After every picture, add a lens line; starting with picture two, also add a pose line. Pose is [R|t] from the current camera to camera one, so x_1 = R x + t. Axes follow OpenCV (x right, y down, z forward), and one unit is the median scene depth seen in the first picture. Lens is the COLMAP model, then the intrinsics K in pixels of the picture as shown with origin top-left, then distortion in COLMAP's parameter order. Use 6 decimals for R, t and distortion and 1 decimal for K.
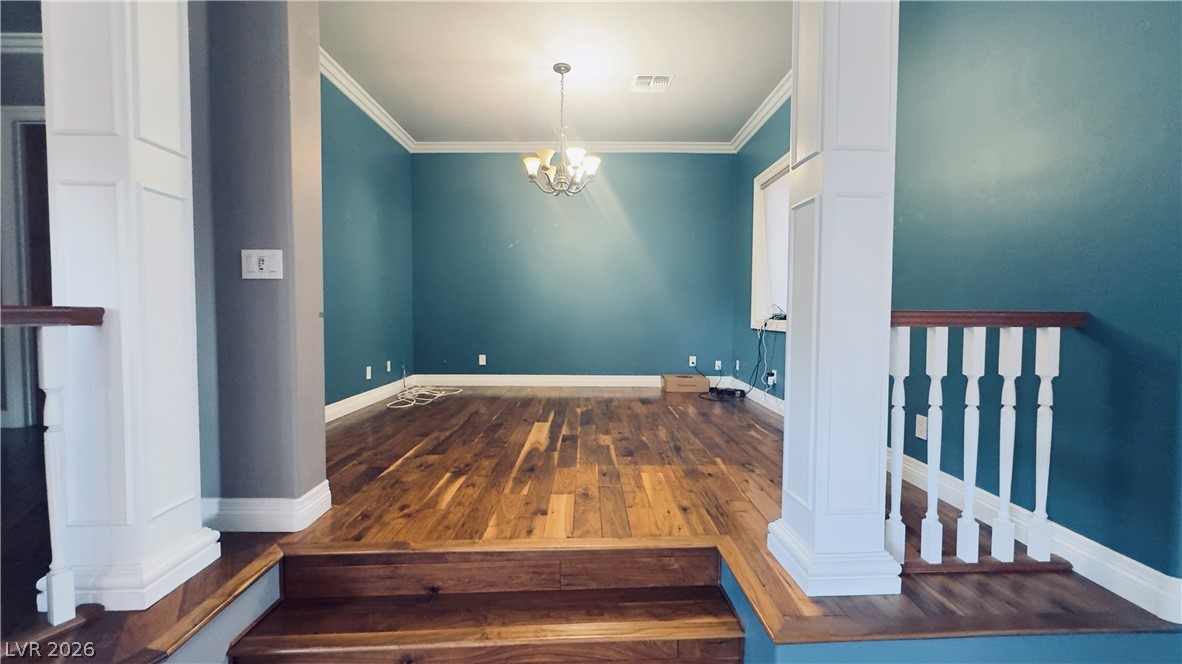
lens RADIAL K [[472.6, 0, 590.5], [0, 472.6, 329.8], [0, 0, 1]] dist [-0.000599, -0.000075]
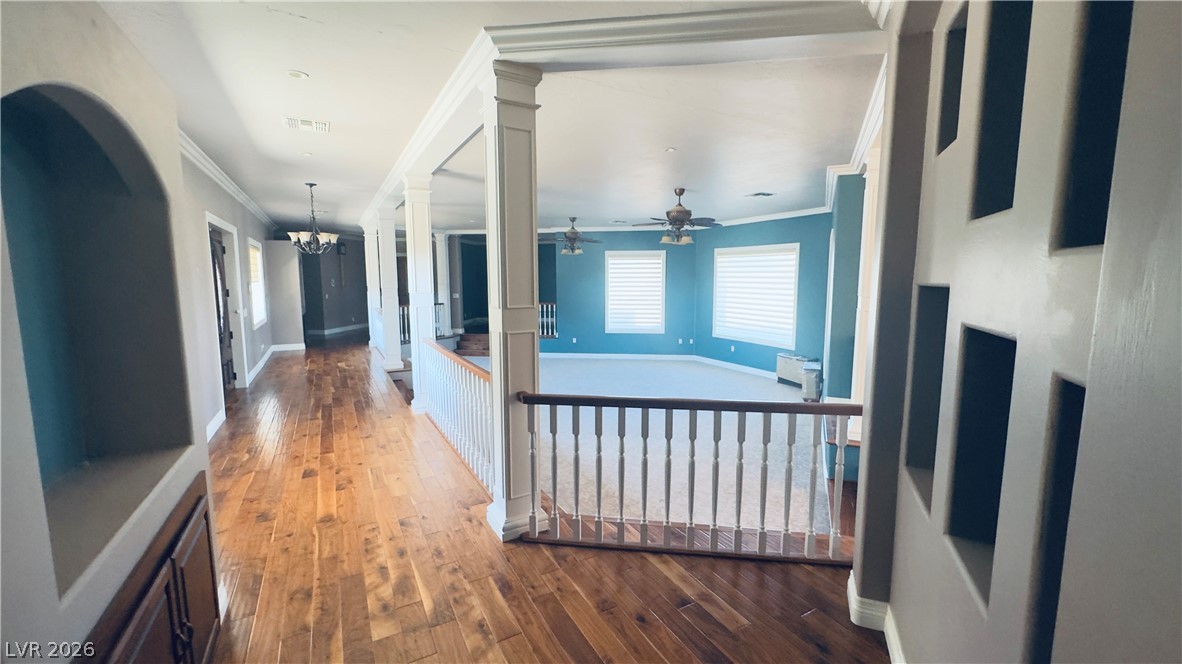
lens RADIAL K [[472.6, 0, 590.5], [0, 472.6, 329.8], [0, 0, 1]] dist [-0.000599, -0.000075]
pose [[0.990946, 0.009153, -0.133946, 2.238854], [0.000711, 0.997302, 0.073409, -0.145362], [0.134257, -0.072840, 0.988266, -5.686393]]
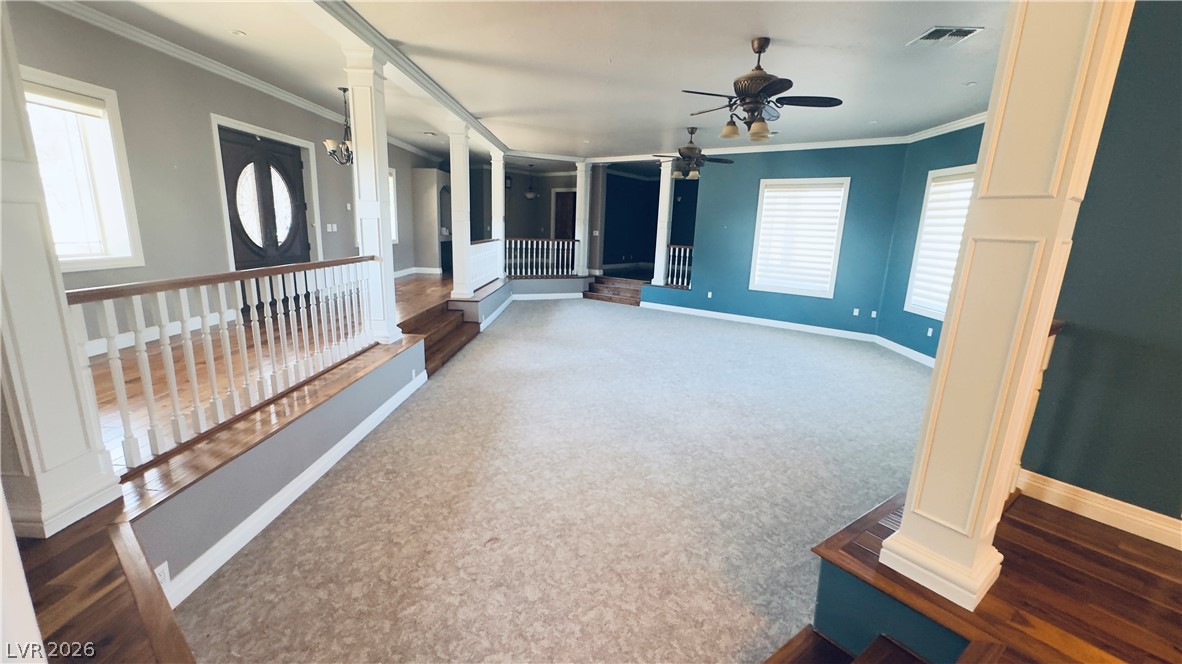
lens RADIAL K [[472.6, 0, 590.5], [0, 472.6, 329.8], [0, 0, 1]] dist [-0.000599, -0.000075]
pose [[0.790450, 0.158651, -0.591624, 3.262479], [-0.059610, 0.981214, 0.183481, -0.023612], [0.609619, -0.109766, 0.785058, -4.239226]]
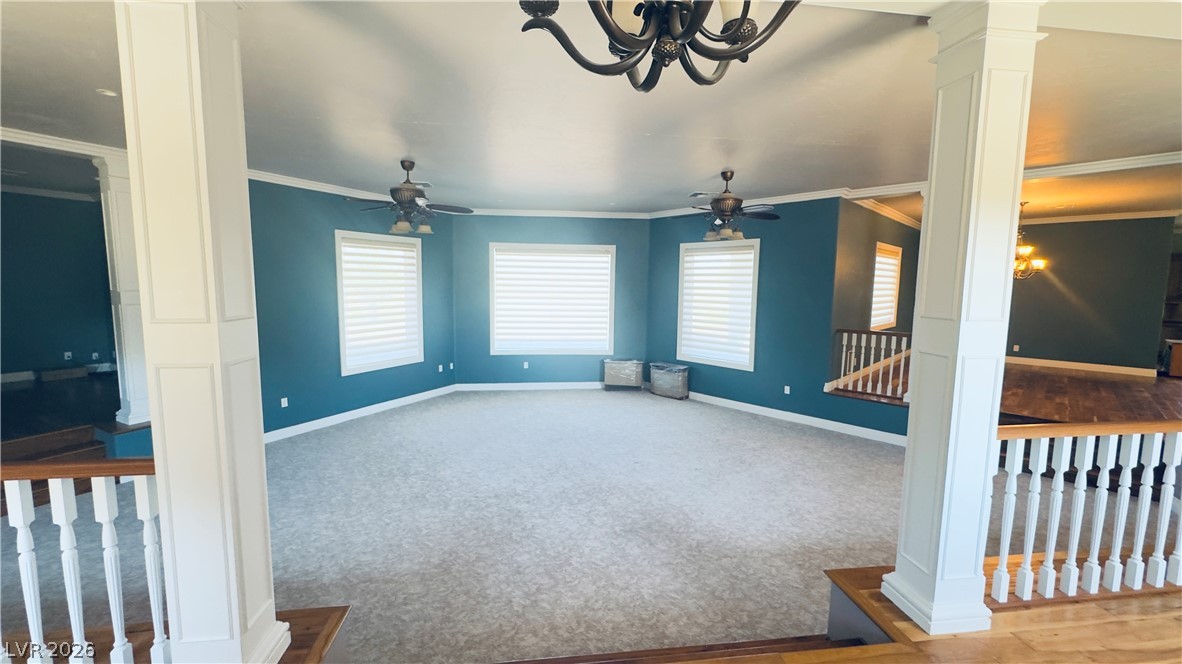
lens RADIAL K [[472.6, 0, 590.5], [0, 472.6, 329.8], [0, 0, 1]] dist [-0.000599, -0.000075]
pose [[0.490612, -0.088895, 0.866832, -0.595020], [0.025110, 0.995812, 0.087911, -0.254379], [-0.871016, -0.021364, 0.490790, -2.715328]]
